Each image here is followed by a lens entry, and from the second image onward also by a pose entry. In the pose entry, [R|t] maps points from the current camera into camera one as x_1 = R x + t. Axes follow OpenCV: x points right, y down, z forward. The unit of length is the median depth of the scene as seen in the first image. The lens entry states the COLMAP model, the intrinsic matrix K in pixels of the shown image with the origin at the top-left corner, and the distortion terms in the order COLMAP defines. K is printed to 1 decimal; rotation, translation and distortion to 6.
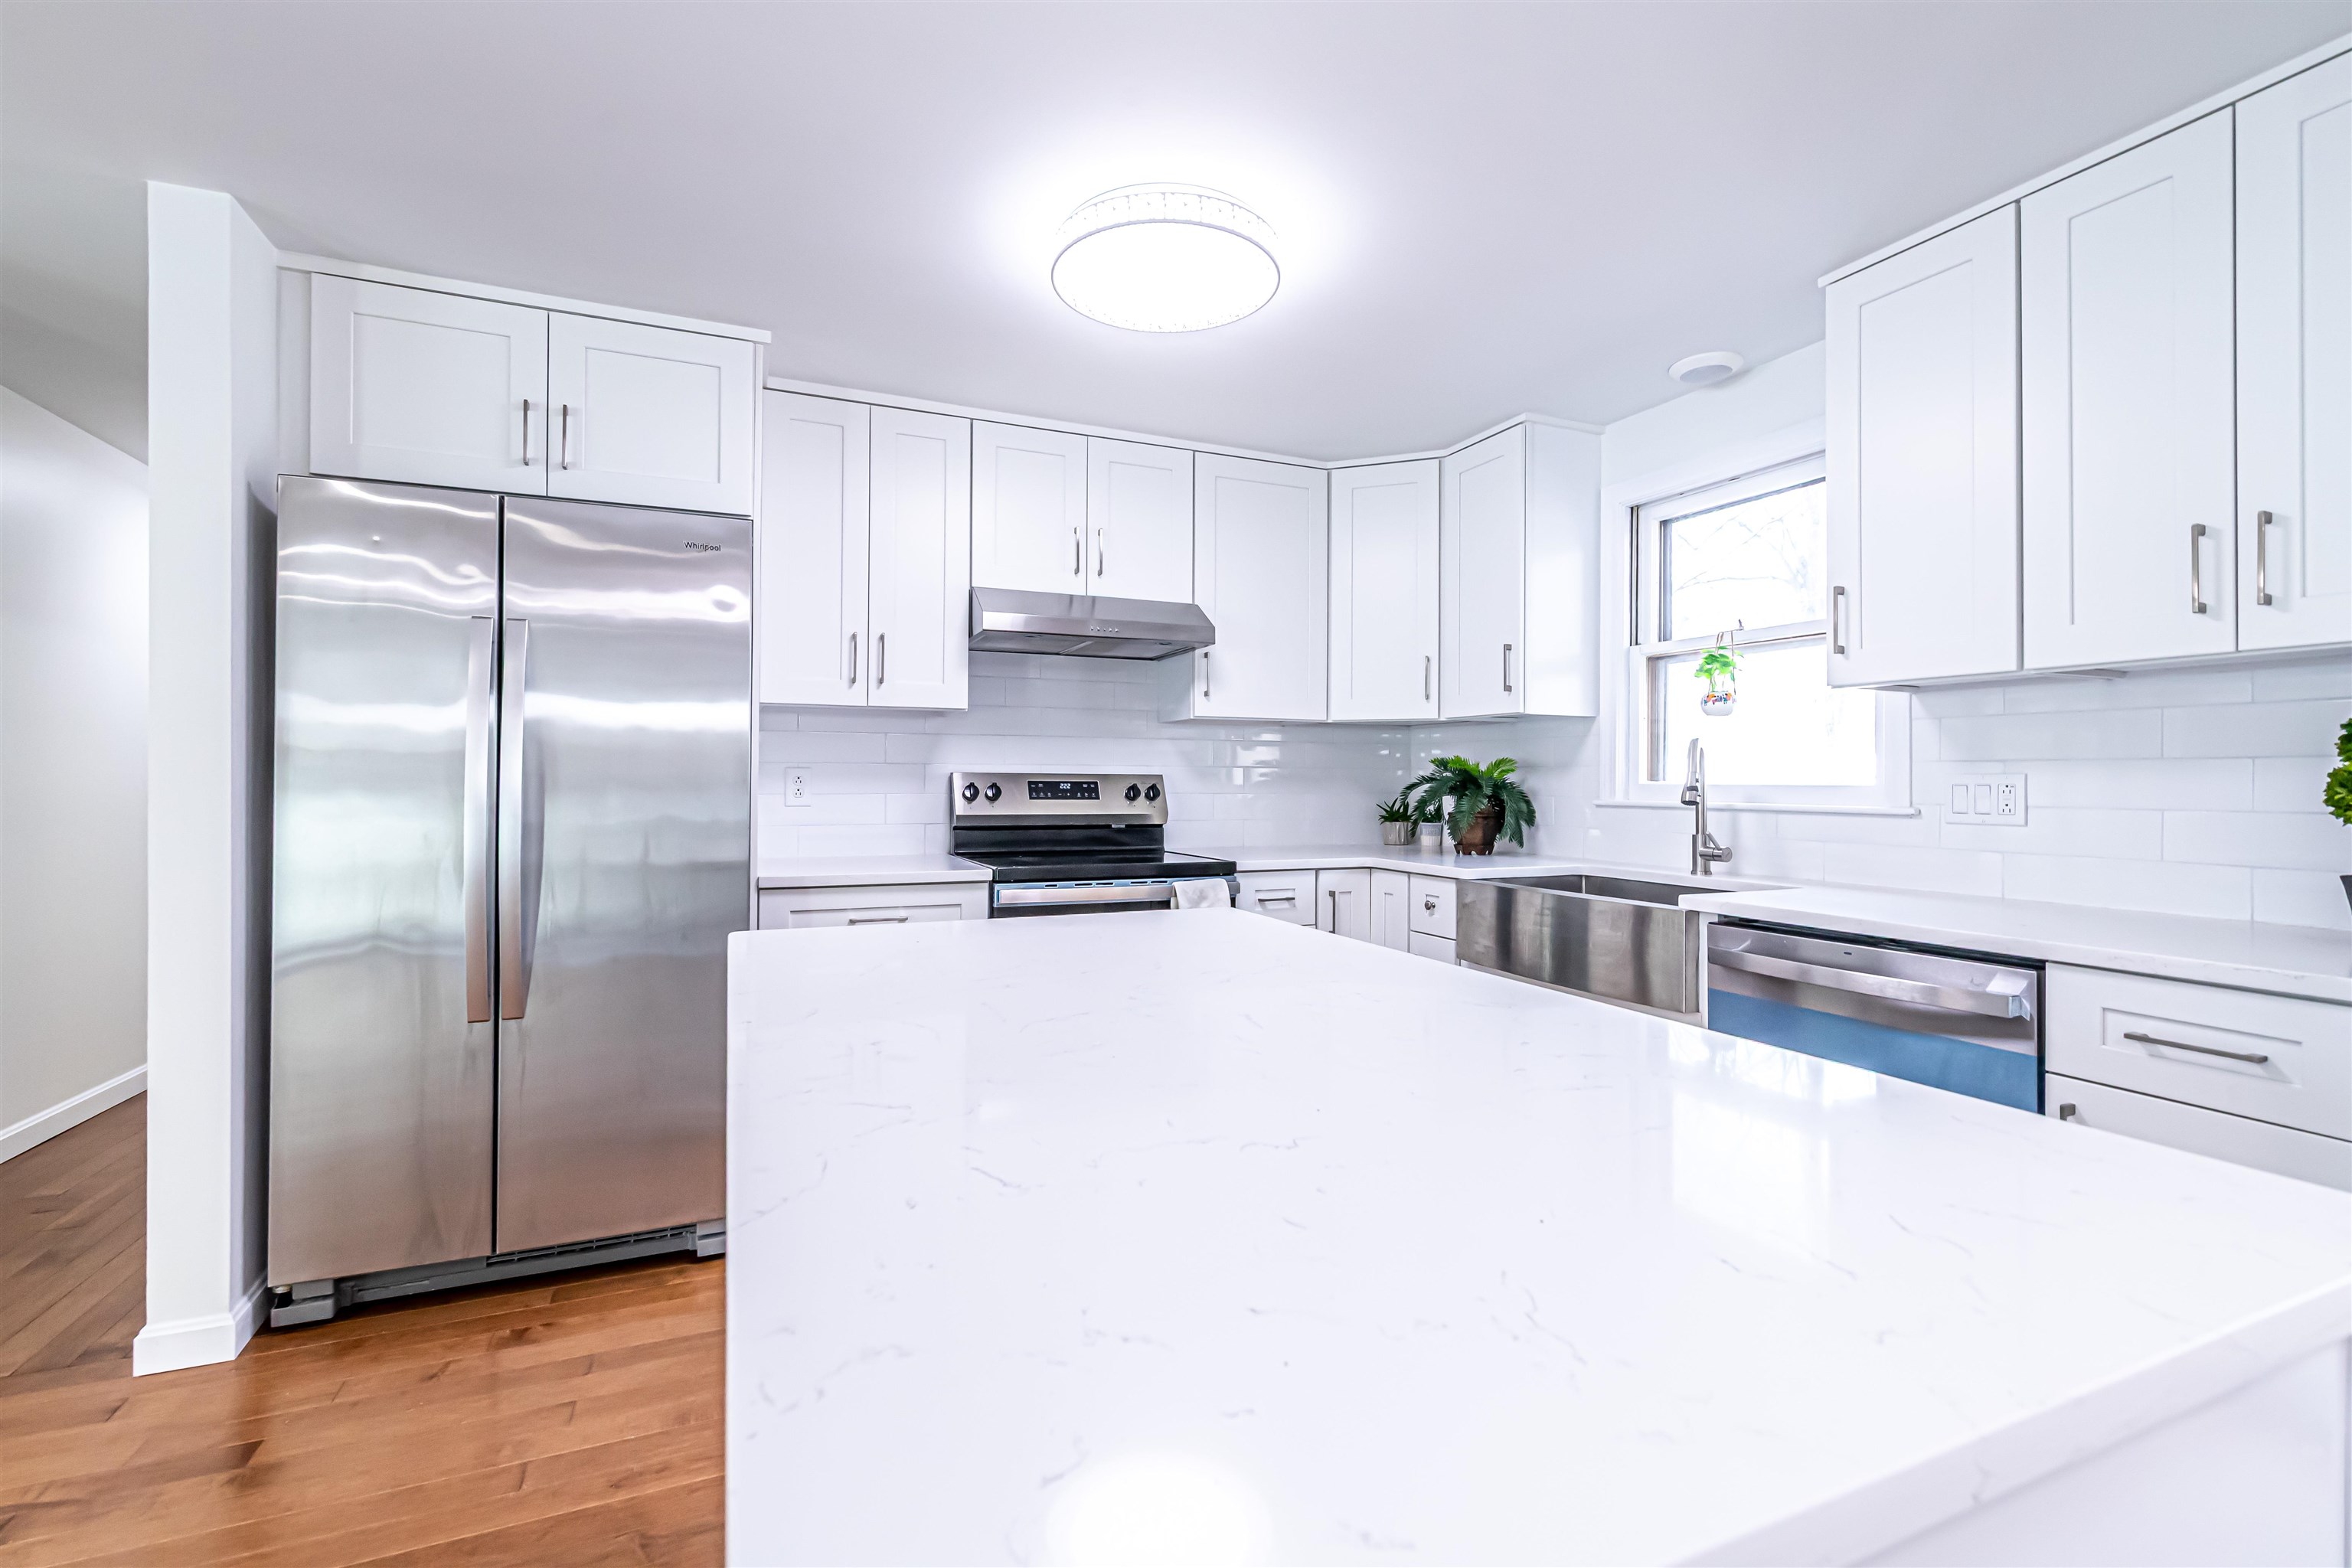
lens RADIAL K [[1021.9, 0, 1170.2], [0, 1021.9, 770.8], [0, 0, 1]] dist [0.009846, -0.003179]
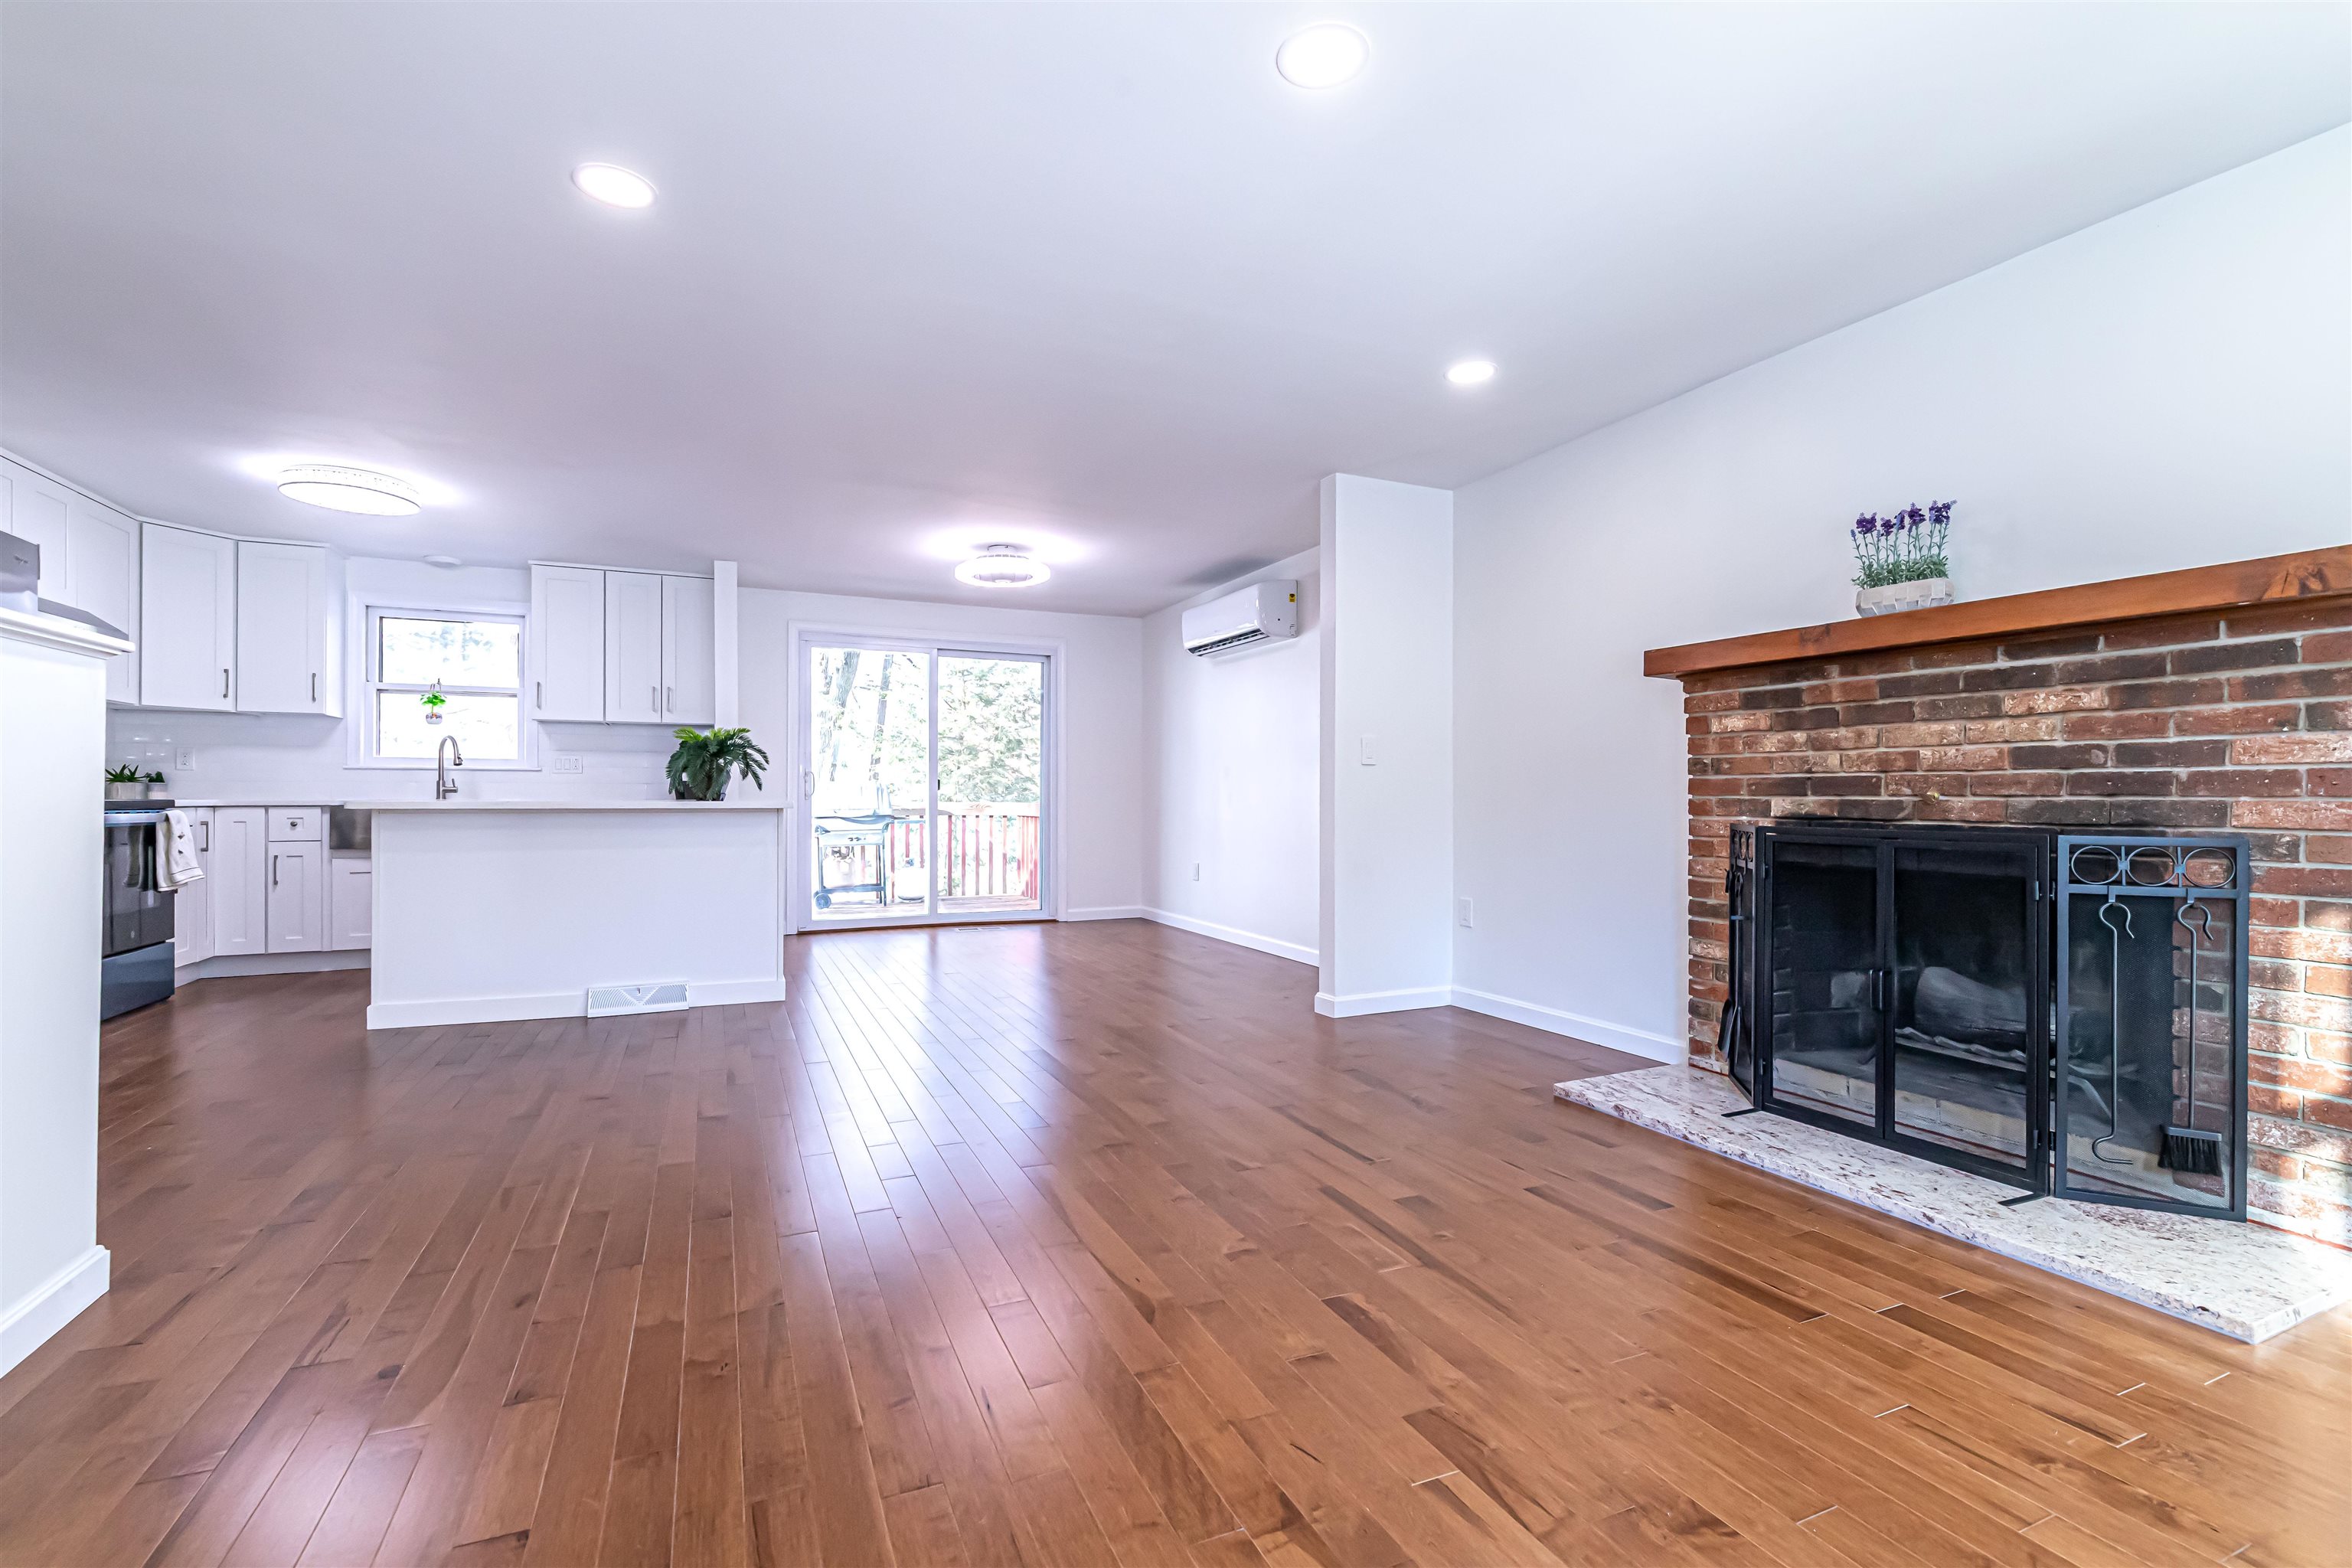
lens RADIAL K [[1021.9, 0, 1171.3], [0, 1021.9, 797.9], [0, 0, 1]] dist [0.009846, -0.003179]
pose [[-0.016217, -0.005587, 0.999853, -1.544644], [-0.010184, 0.999933, 0.005422, 0.067578], [-0.999817, -0.010095, -0.016272, -0.446459]]
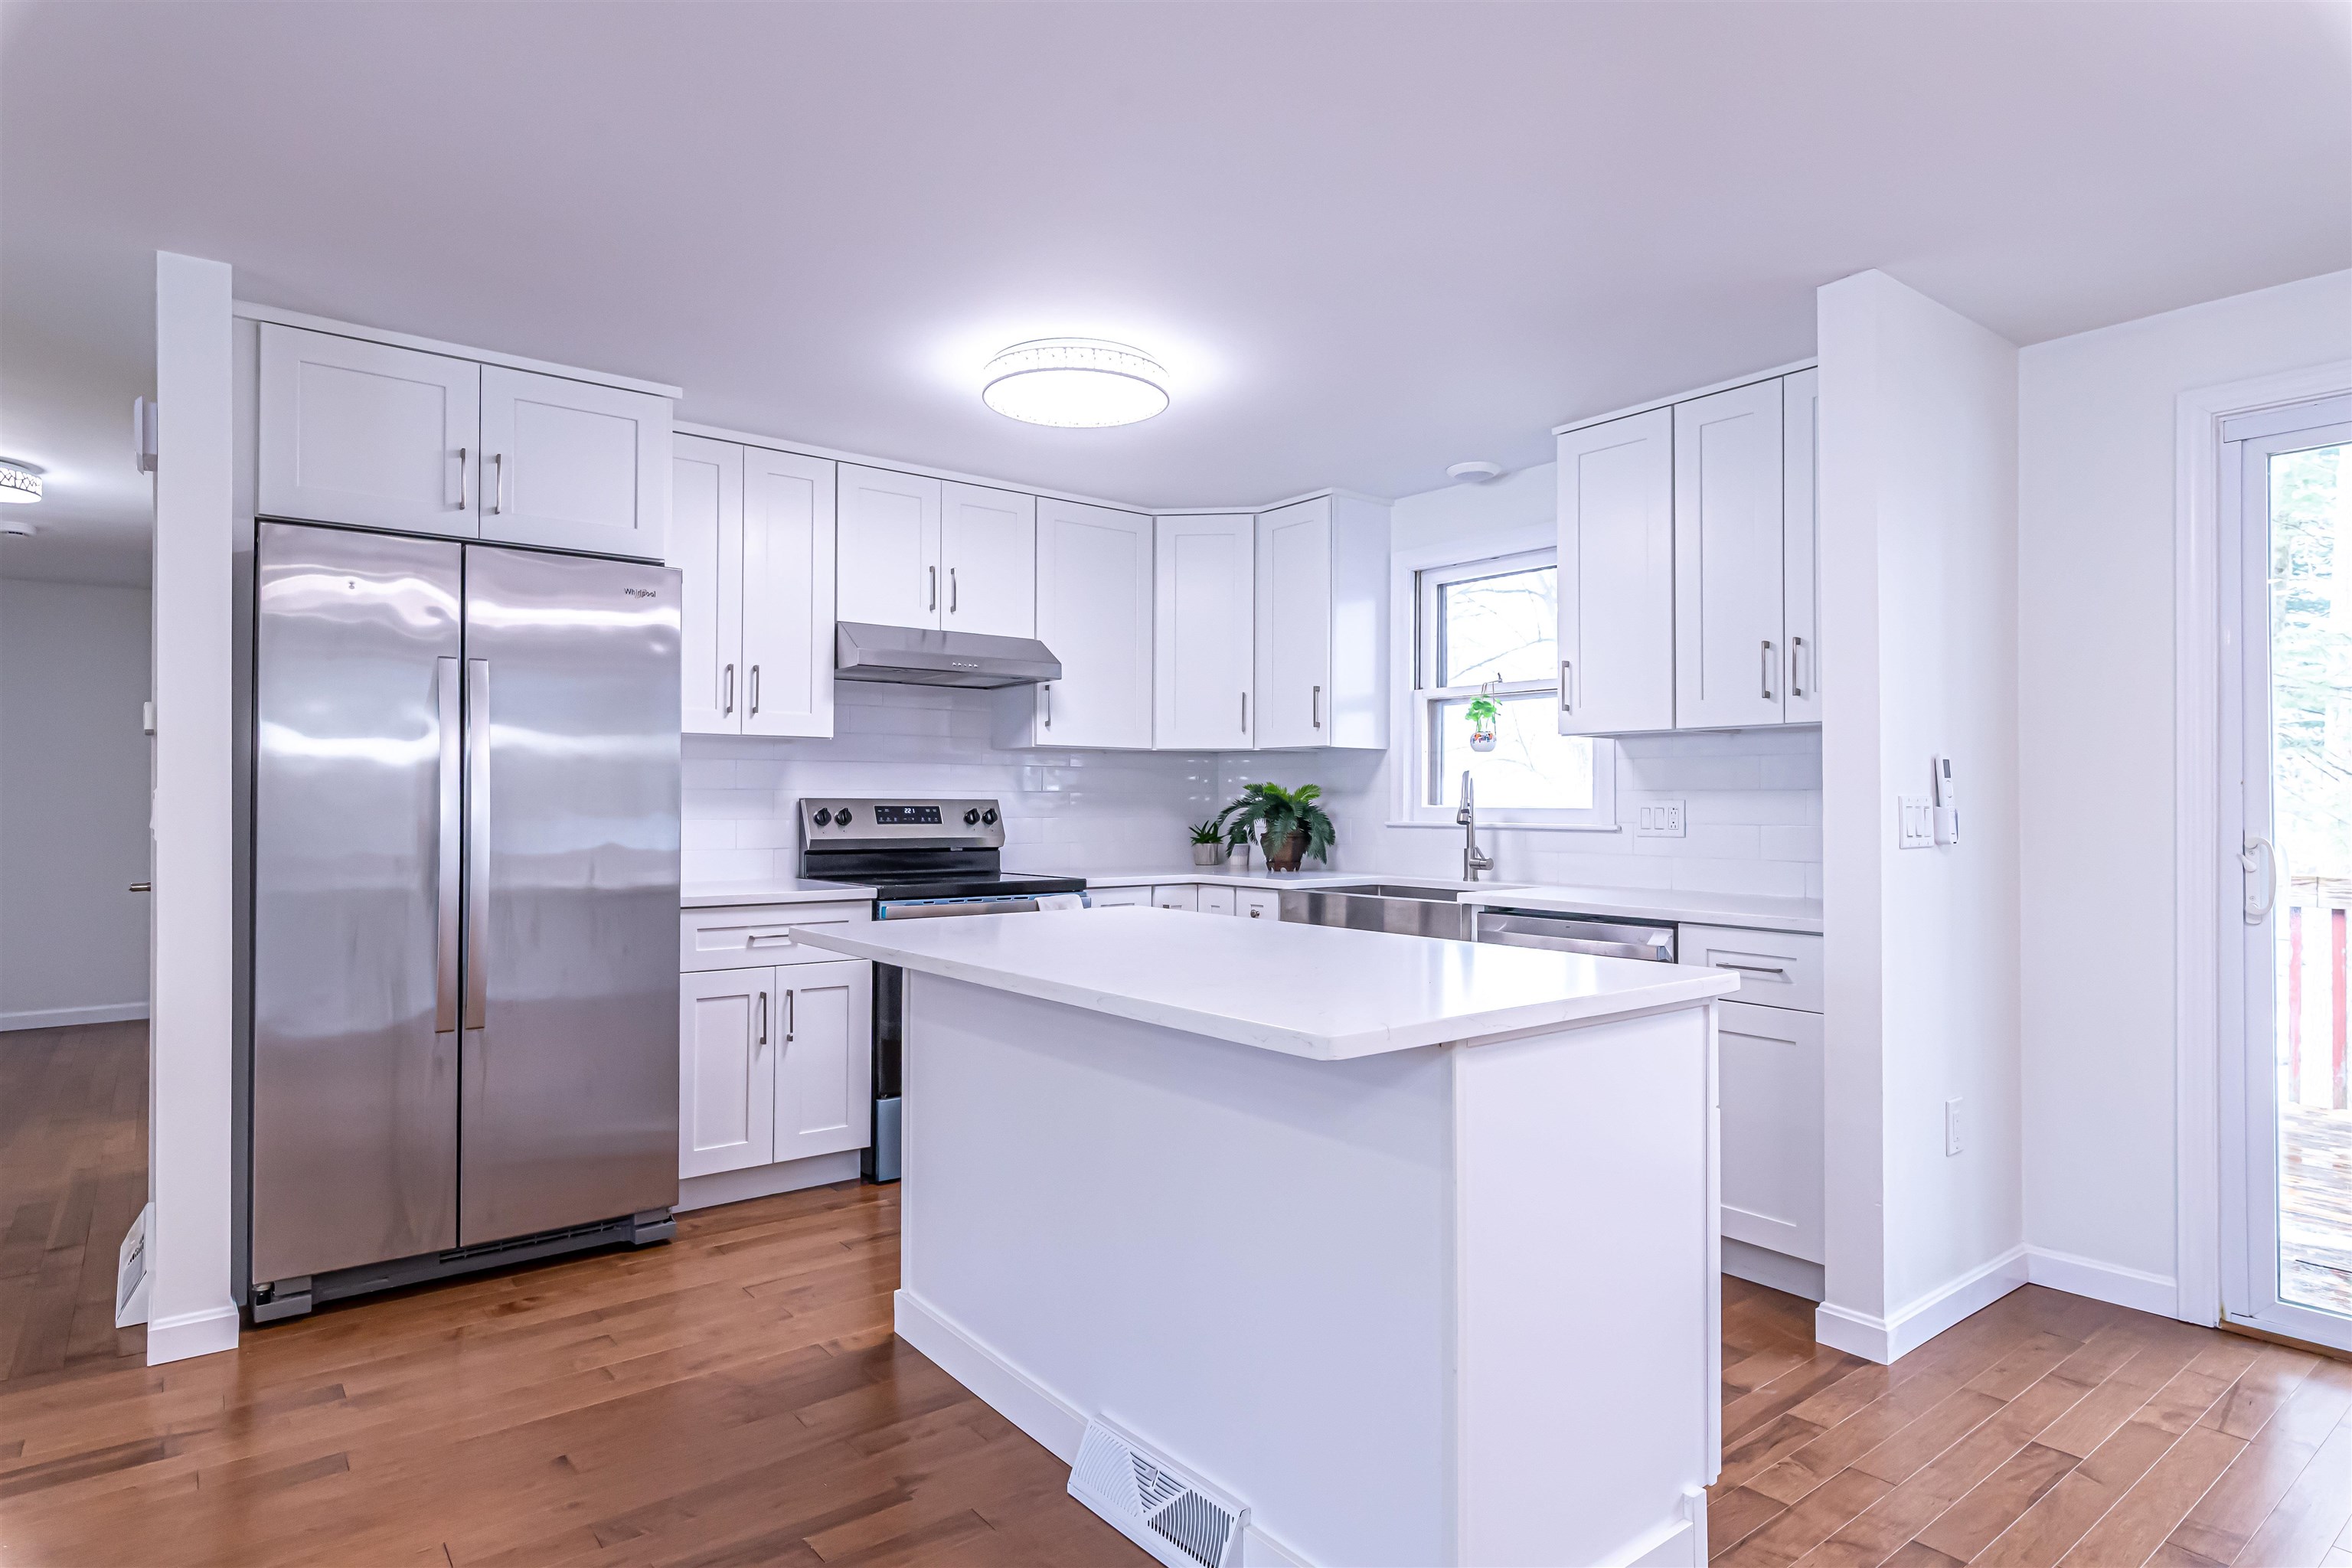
lens RADIAL K [[1279.8, 0, 1165.4], [0, 1279.8, 783.8], [0, 0, 1]] dist [0.005025, -0.001768]
pose [[0.967769, 0.001818, 0.251834, -0.211706], [-0.000656, 0.999989, -0.004697, -0.007895], [-0.251840, 0.004381, 0.967759, -0.374190]]
